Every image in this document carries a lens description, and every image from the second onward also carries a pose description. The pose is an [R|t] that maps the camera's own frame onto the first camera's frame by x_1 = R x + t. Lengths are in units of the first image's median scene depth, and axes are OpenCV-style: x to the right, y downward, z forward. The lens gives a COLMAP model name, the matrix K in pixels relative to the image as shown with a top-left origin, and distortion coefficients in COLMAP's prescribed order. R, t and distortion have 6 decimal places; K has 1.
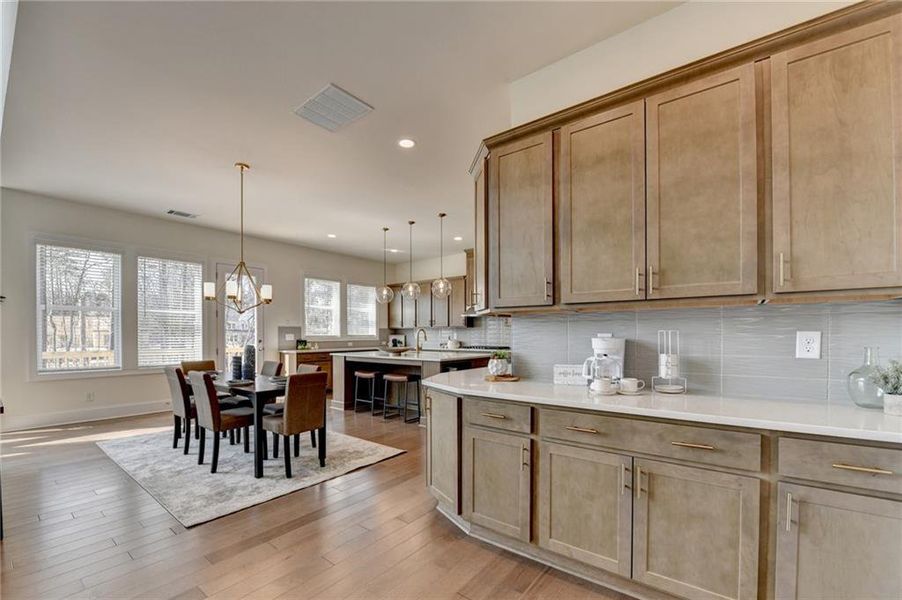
lens RADIAL K [[372.9, 0, 454.3], [0, 372.9, 337.8], [0, 0, 1]] dist [-0.001216, -0.000165]
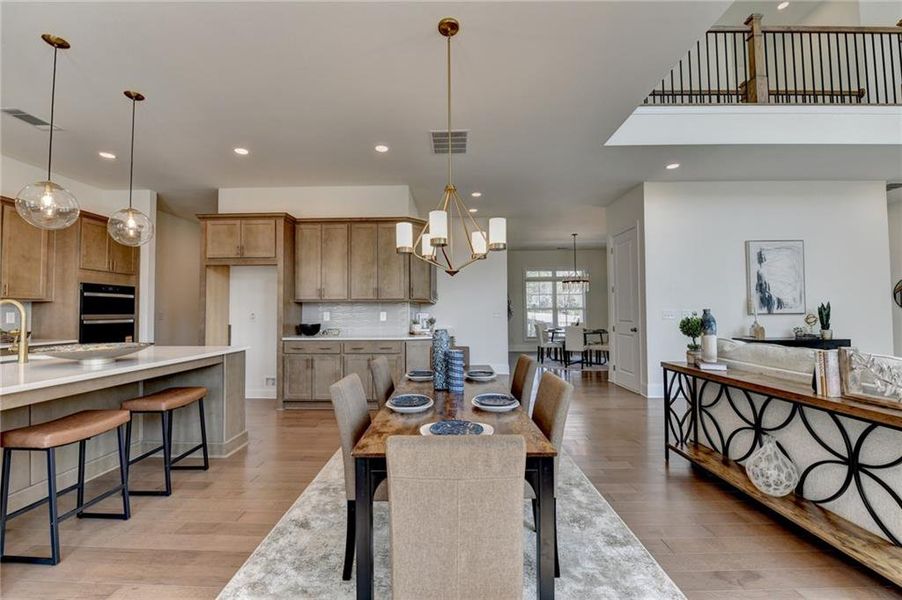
lens RADIAL K [[363.5, 0, 443.7], [0, 363.5, 299.9], [0, 0, 1]] dist [-0.016052, -0.000267]
pose [[-0.580030, 0.033603, 0.813902, -0.602764], [0.014610, 0.999417, -0.030850, -0.004853], [-0.814464, -0.006002, -0.580183, 0.784027]]
